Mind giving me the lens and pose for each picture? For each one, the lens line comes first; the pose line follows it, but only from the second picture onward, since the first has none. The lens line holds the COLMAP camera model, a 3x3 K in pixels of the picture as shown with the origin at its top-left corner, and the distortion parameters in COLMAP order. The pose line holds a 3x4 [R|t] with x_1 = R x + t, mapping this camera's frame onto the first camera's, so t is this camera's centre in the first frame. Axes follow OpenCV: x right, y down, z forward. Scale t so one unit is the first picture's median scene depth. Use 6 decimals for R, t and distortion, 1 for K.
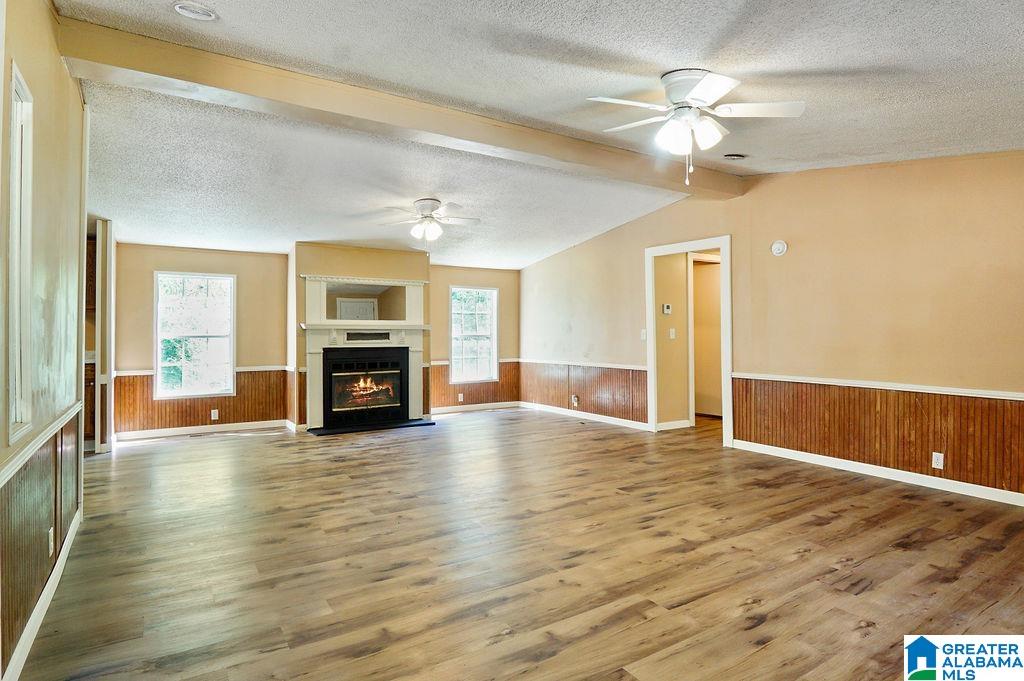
lens RADIAL K [[553.7, 0, 520.6], [0, 553.7, 332.3], [0, 0, 1]] dist [-0.034363, 0.009160]
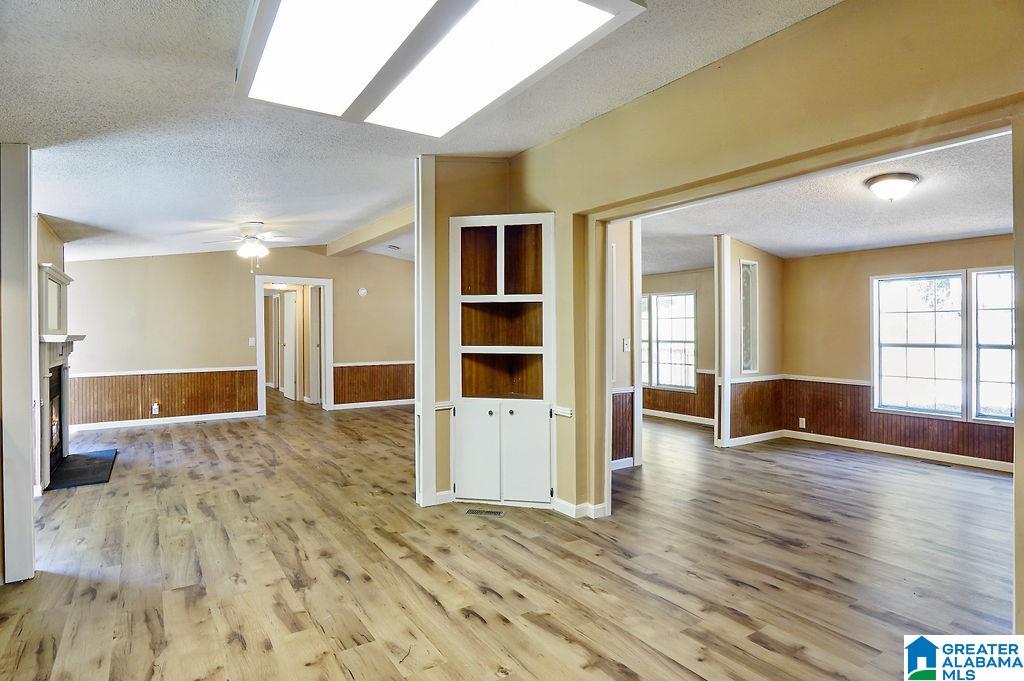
lens RADIAL K [[553.7, 0, 506.2], [0, 553.7, 330.8], [0, 0, 1]] dist [-0.034363, 0.009160]
pose [[0.000172, 0.004079, 0.999992, -1.224738], [0.004489, 0.999982, -0.004079, -0.015140], [-0.999990, 0.004489, 0.000154, 0.484573]]
